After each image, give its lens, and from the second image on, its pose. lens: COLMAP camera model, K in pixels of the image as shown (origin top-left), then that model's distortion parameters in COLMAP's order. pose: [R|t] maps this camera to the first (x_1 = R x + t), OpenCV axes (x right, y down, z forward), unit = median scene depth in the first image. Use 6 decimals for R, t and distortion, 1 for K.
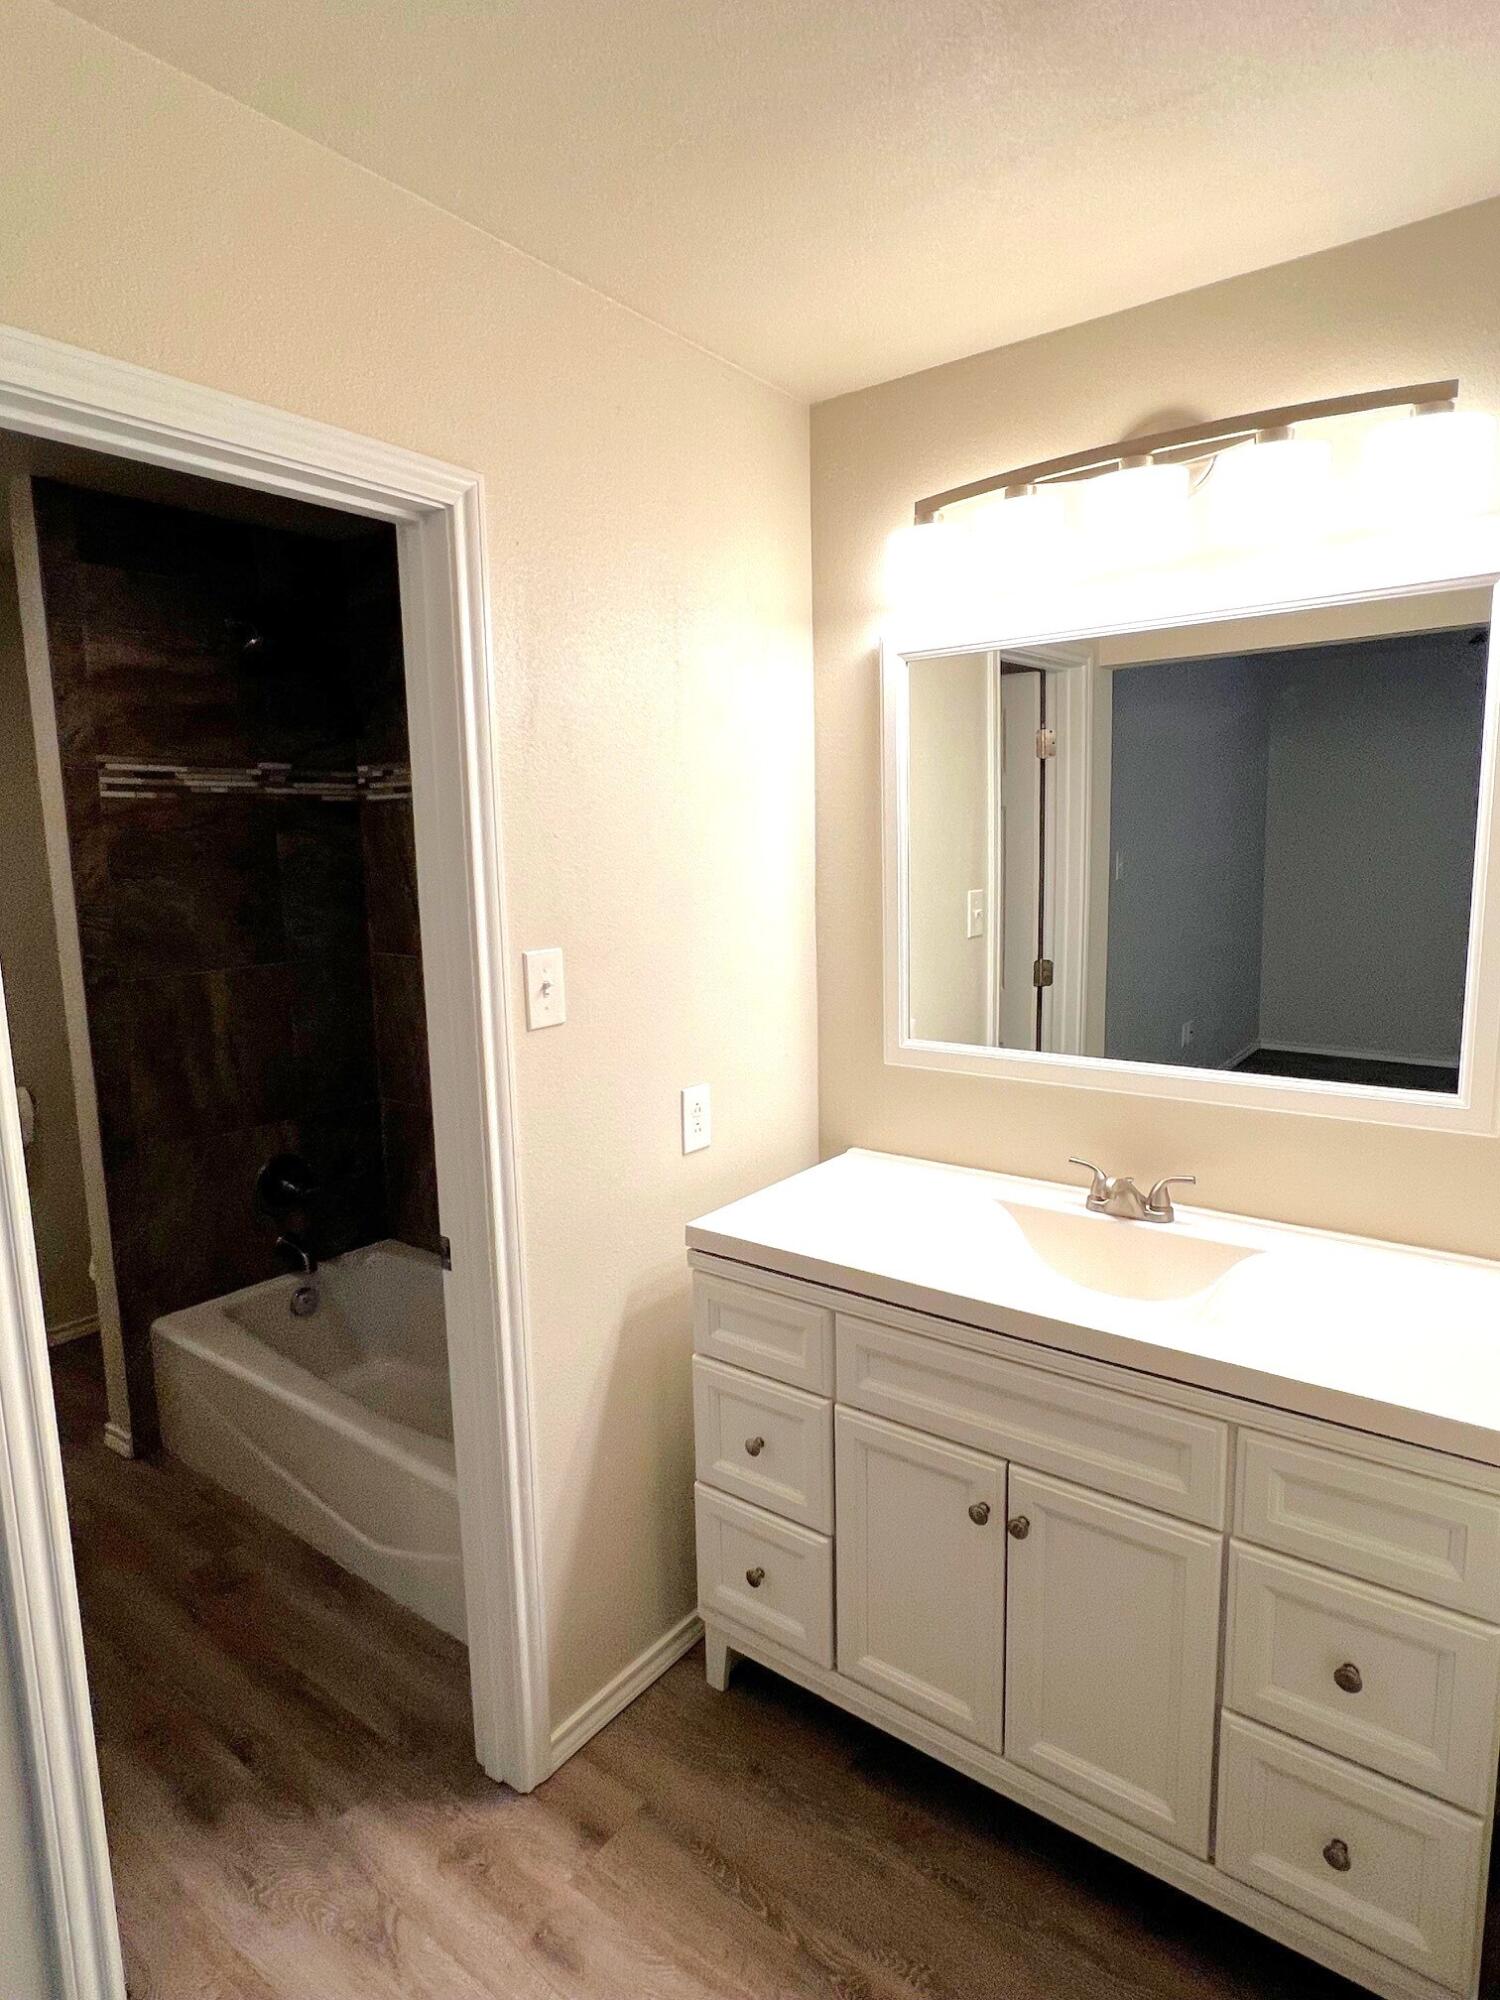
lens RADIAL K [[1099.0, 0, 755.9], [0, 1099.0, 1031.9], [0, 0, 1]] dist [-0.000273, -0.000359]
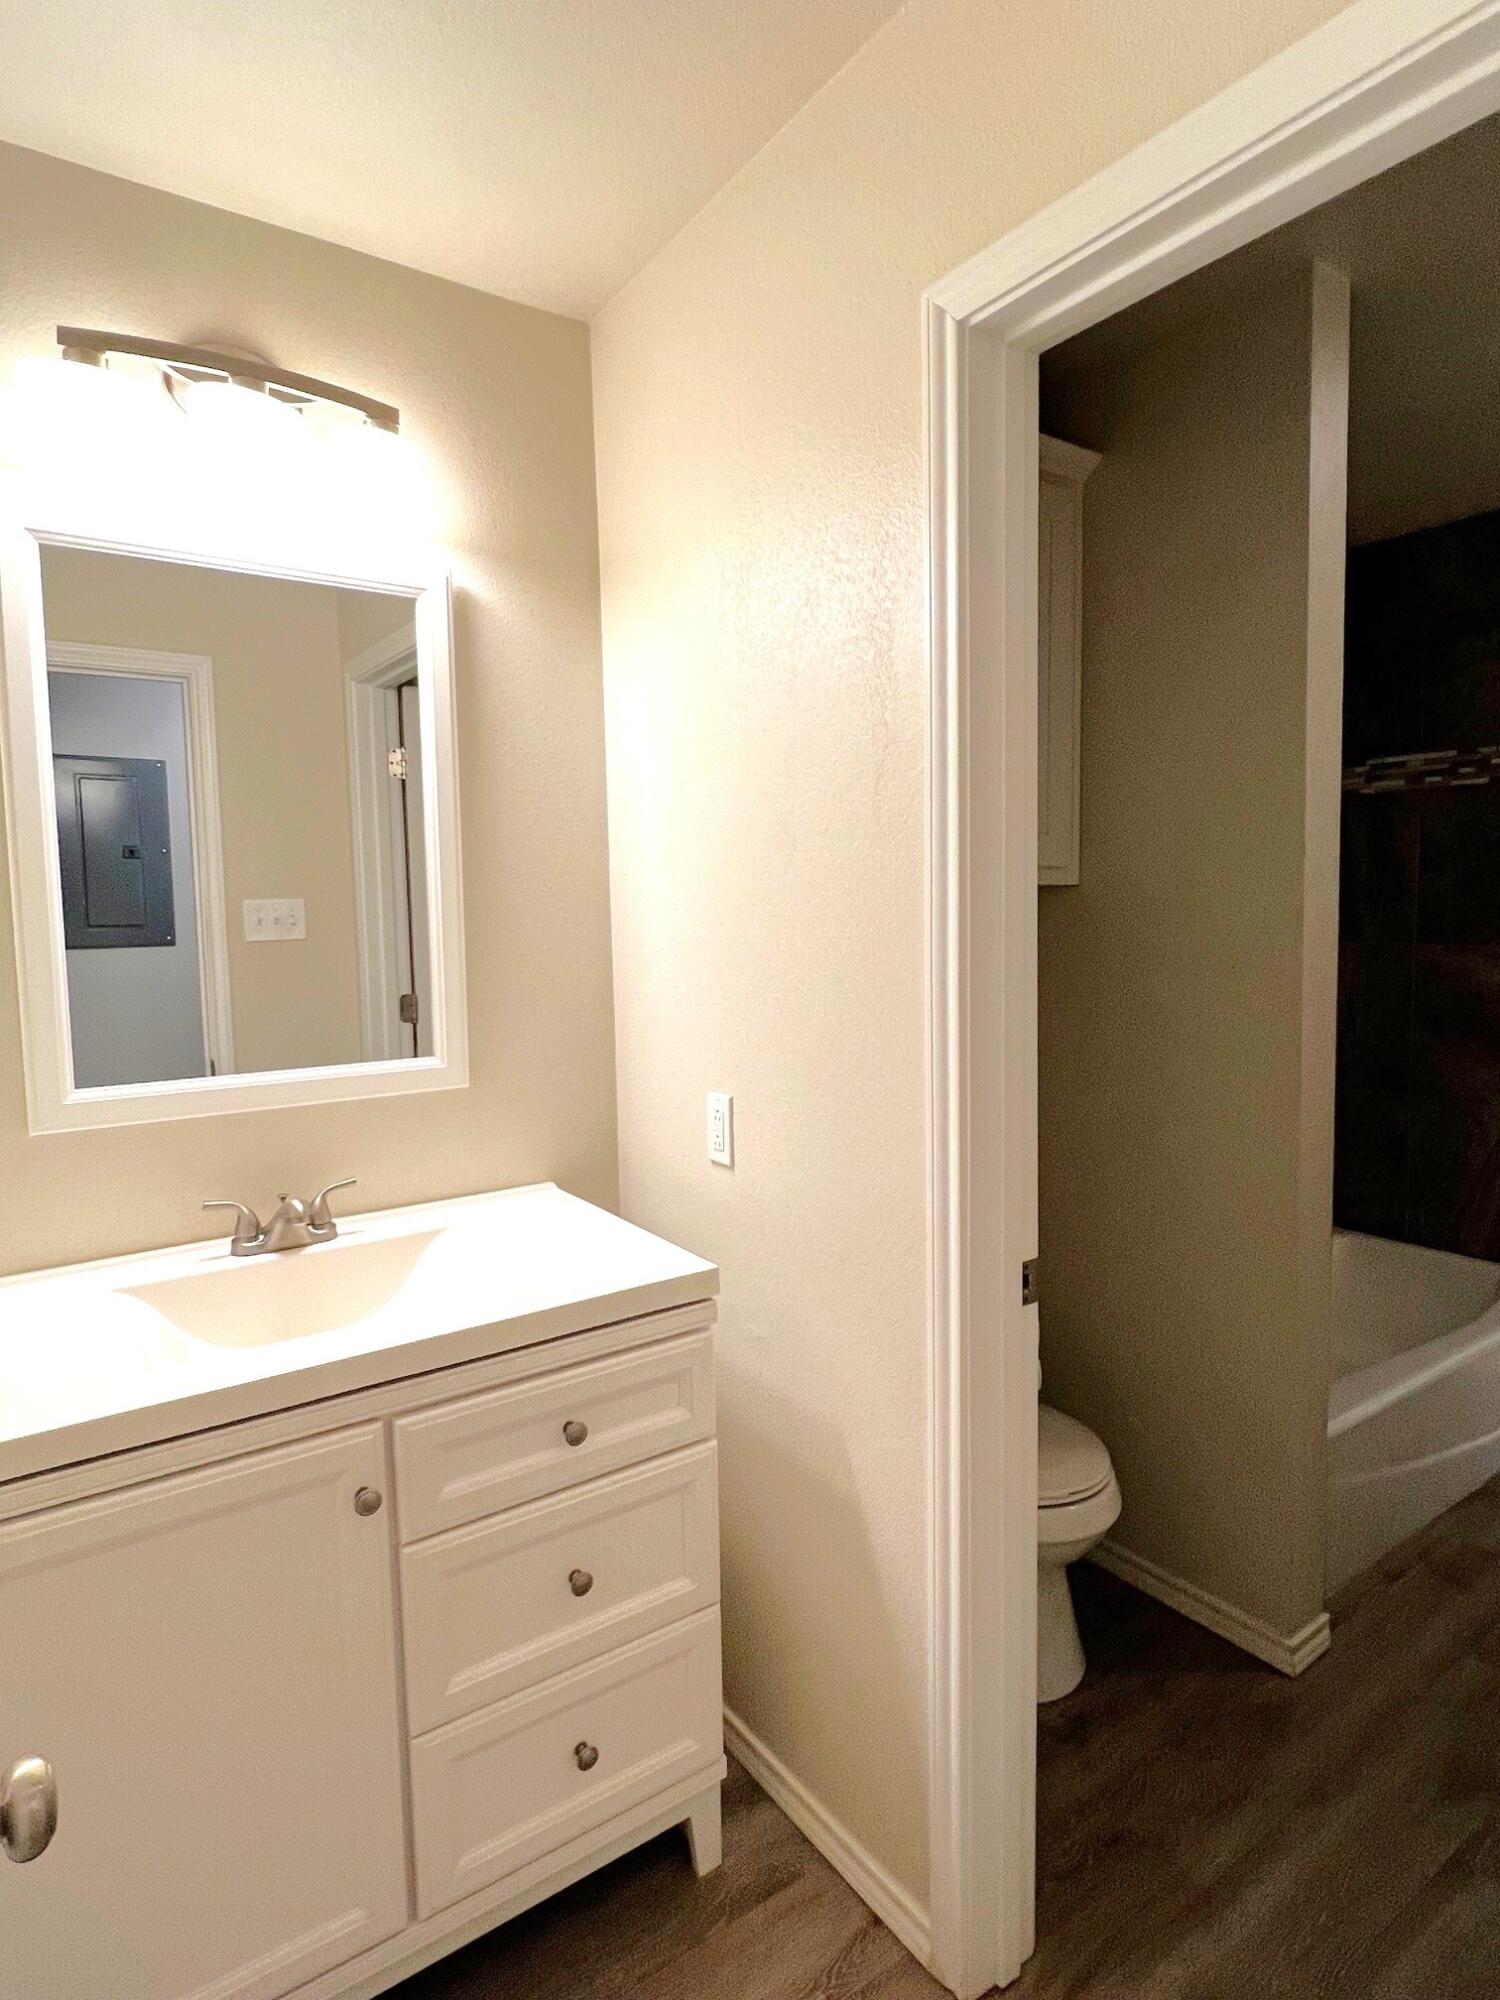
lens RADIAL K [[1100.6, 0, 744.8], [0, 1100.6, 994.7], [0, 0, 1]] dist [0.001901, -0.001548]
pose [[0.308159, -0.078085, 0.948125, -0.380942], [0.156906, 0.987149, 0.030302, 0.002658], [-0.938306, 0.139429, 0.316451, 0.397172]]
